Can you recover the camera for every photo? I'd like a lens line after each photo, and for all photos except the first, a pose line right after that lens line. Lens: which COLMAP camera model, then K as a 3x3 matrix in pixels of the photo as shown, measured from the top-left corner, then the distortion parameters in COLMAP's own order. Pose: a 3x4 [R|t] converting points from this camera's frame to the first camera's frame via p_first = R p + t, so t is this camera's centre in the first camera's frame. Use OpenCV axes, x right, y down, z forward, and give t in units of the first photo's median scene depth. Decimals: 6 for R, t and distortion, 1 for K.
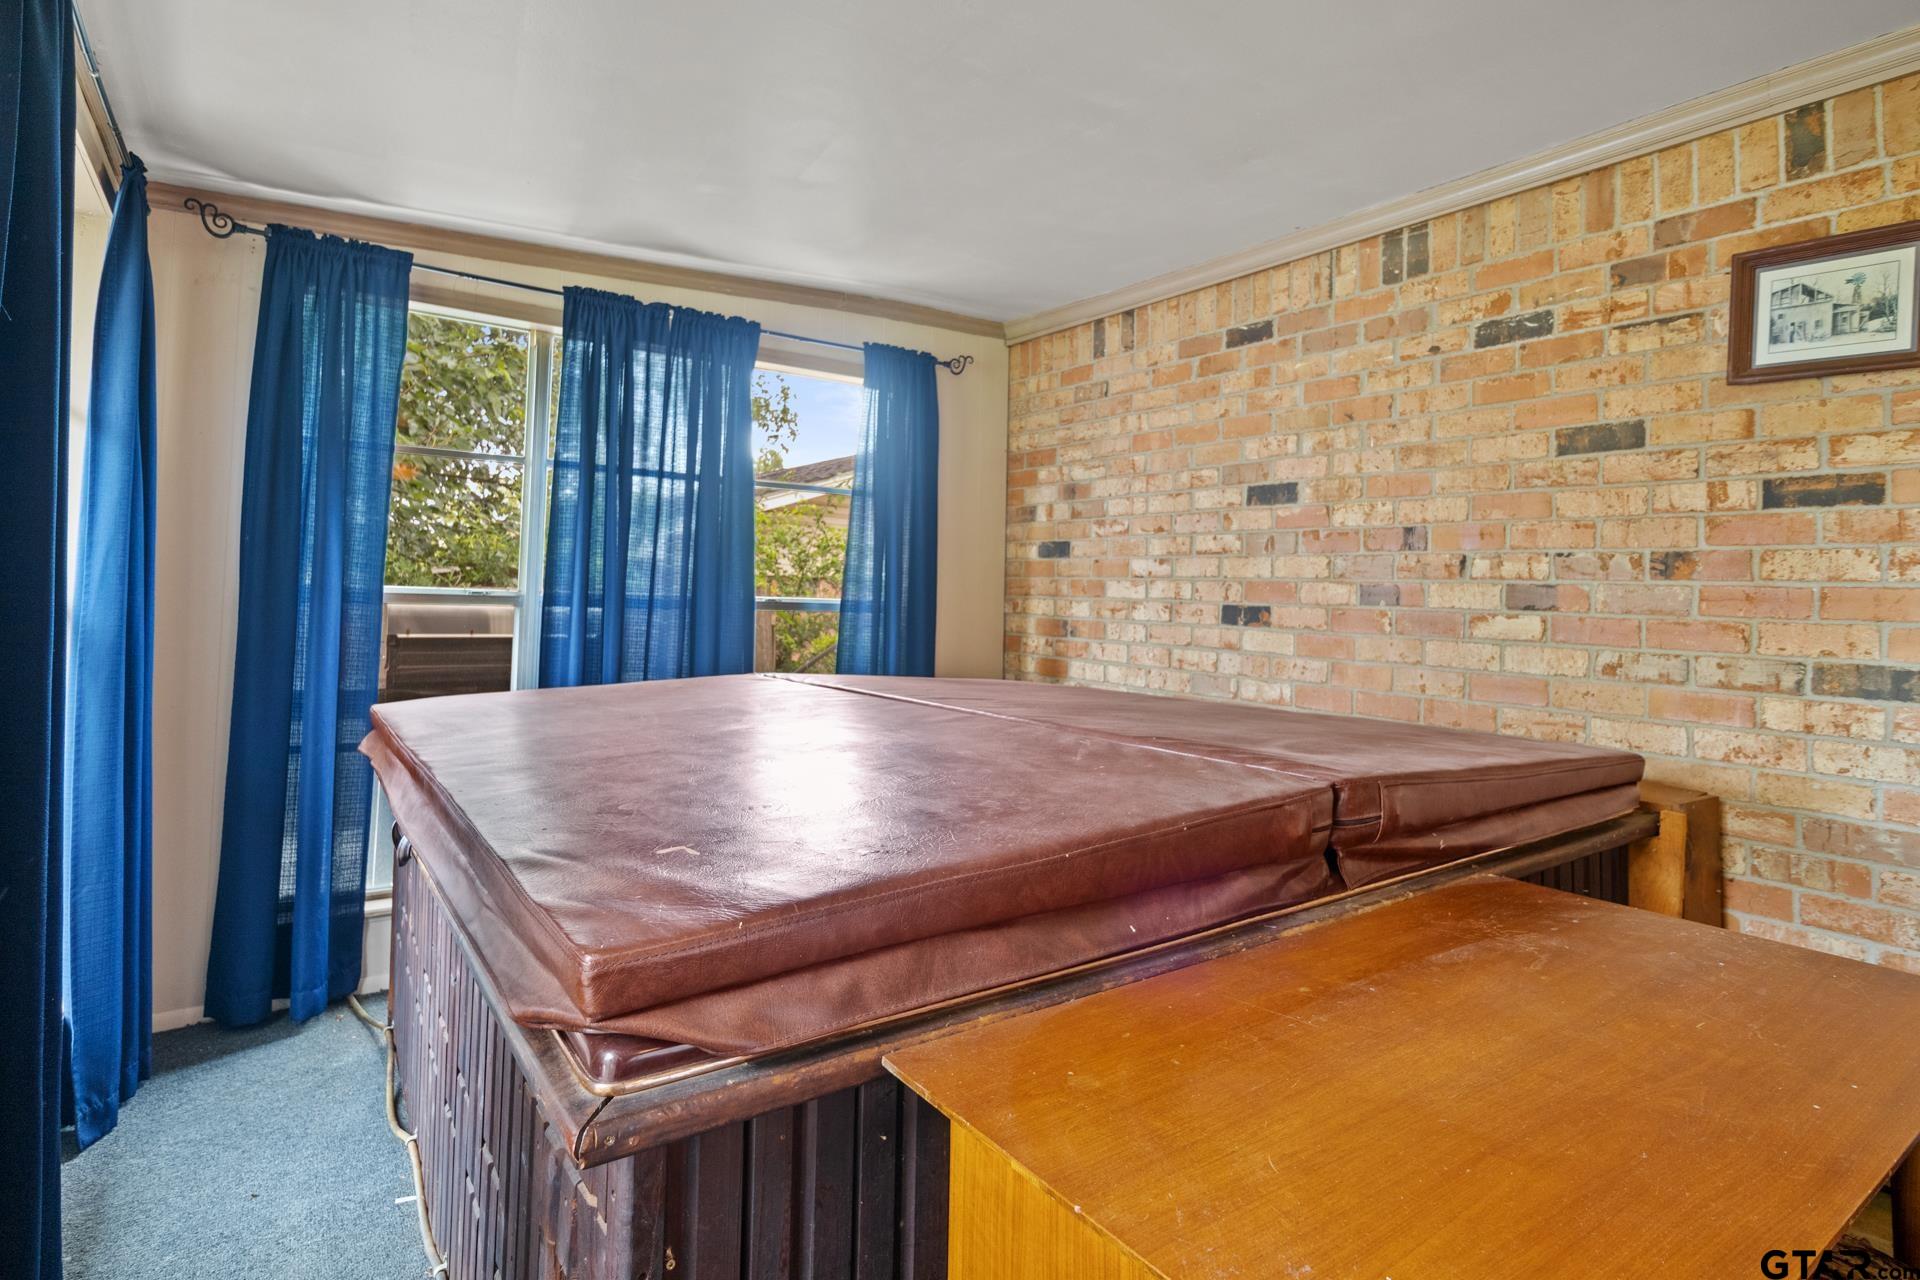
lens RADIAL K [[964.7, 0, 947.4], [0, 964.7, 595.5], [0, 0, 1]] dist [-0.013290, 0.002125]
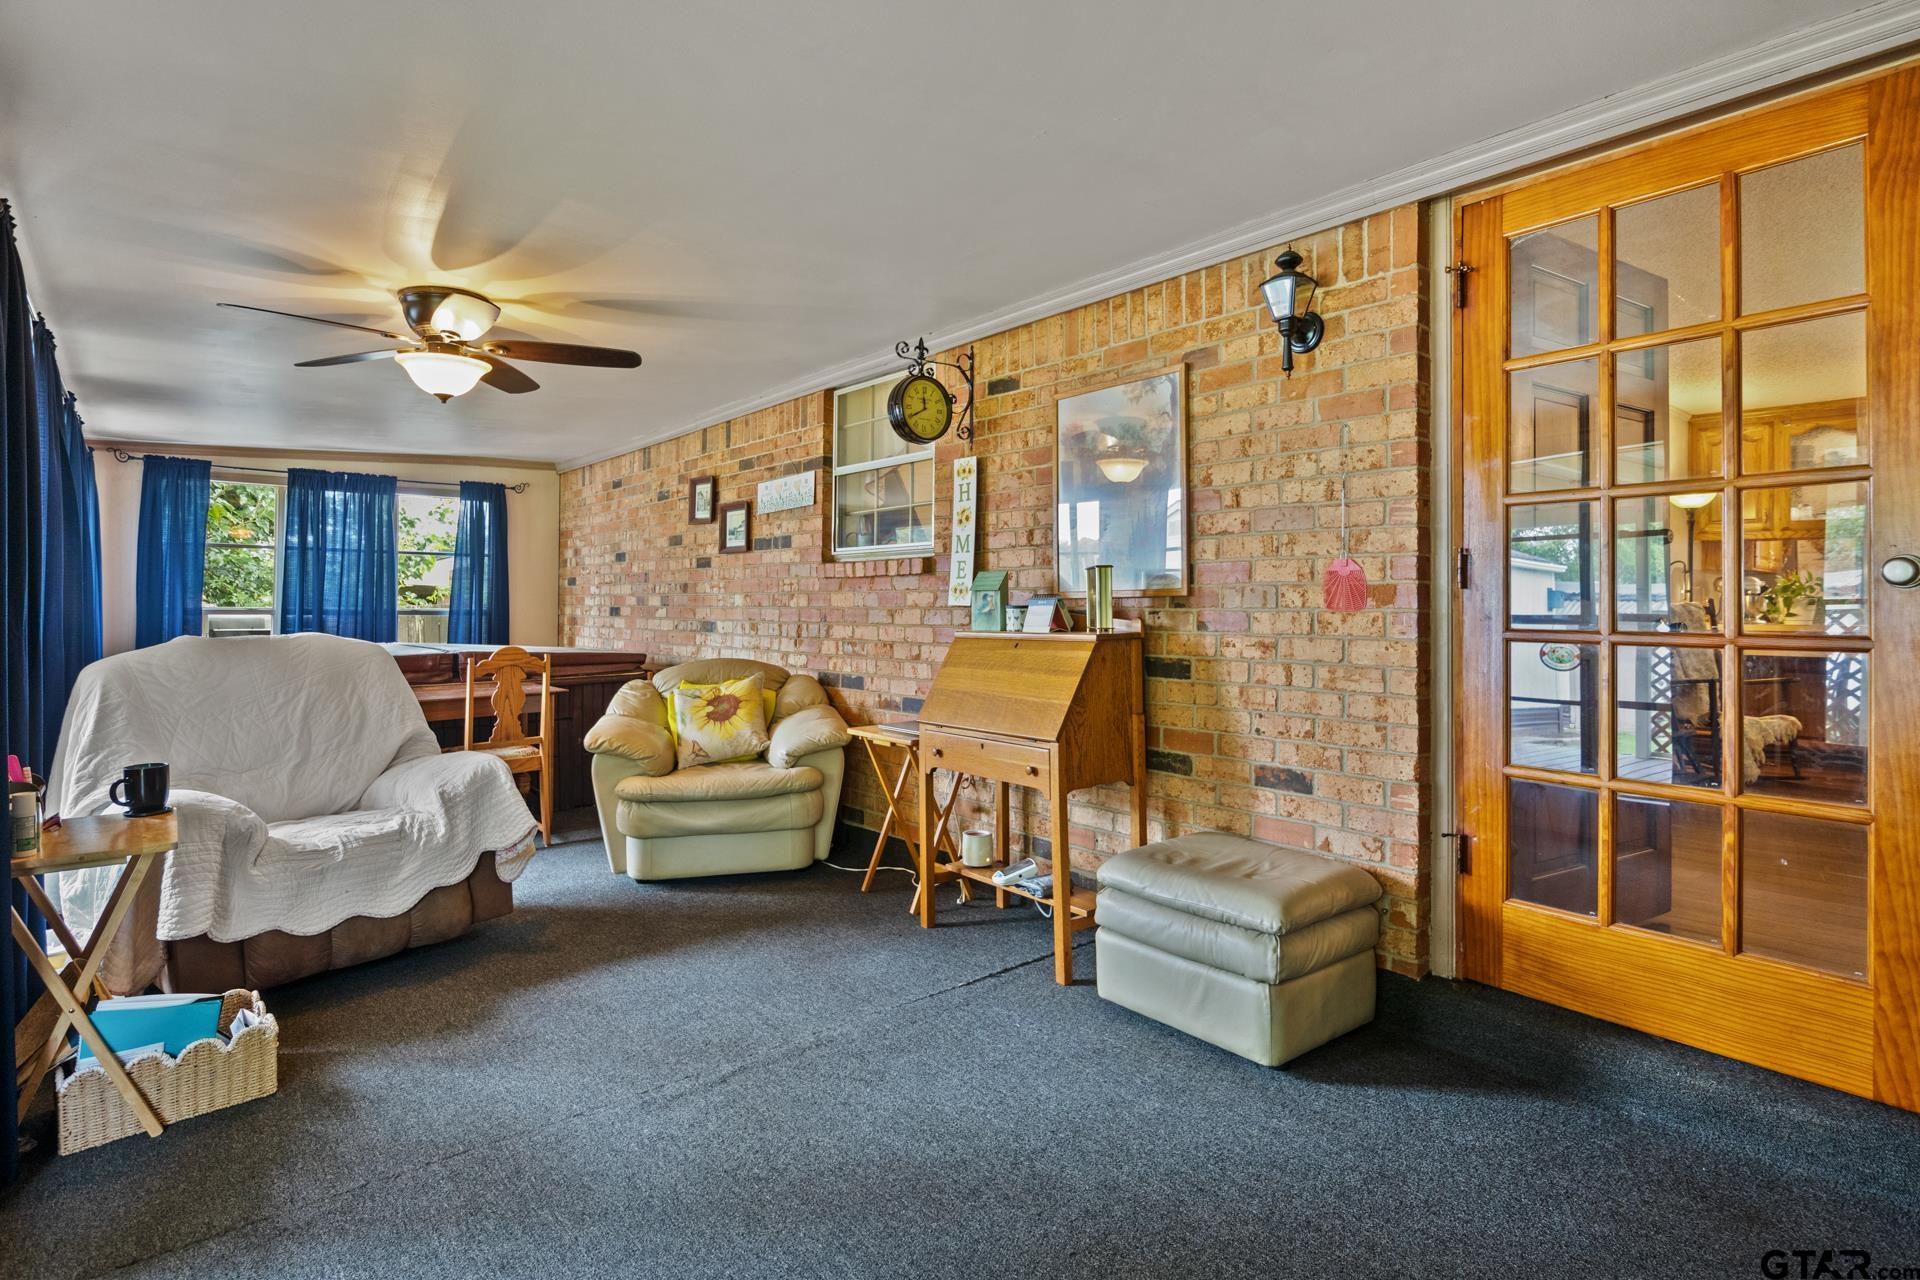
lens RADIAL K [[964.7, 0, 959.3], [0, 964.7, 622.2], [0, 0, 1]] dist [-0.013290, 0.002125]
pose [[0.995859, -0.023165, 0.087906, 0.888605], [0.021873, 0.999639, 0.015625, 0.027449], [-0.088236, -0.013638, 0.996006, -1.263658]]
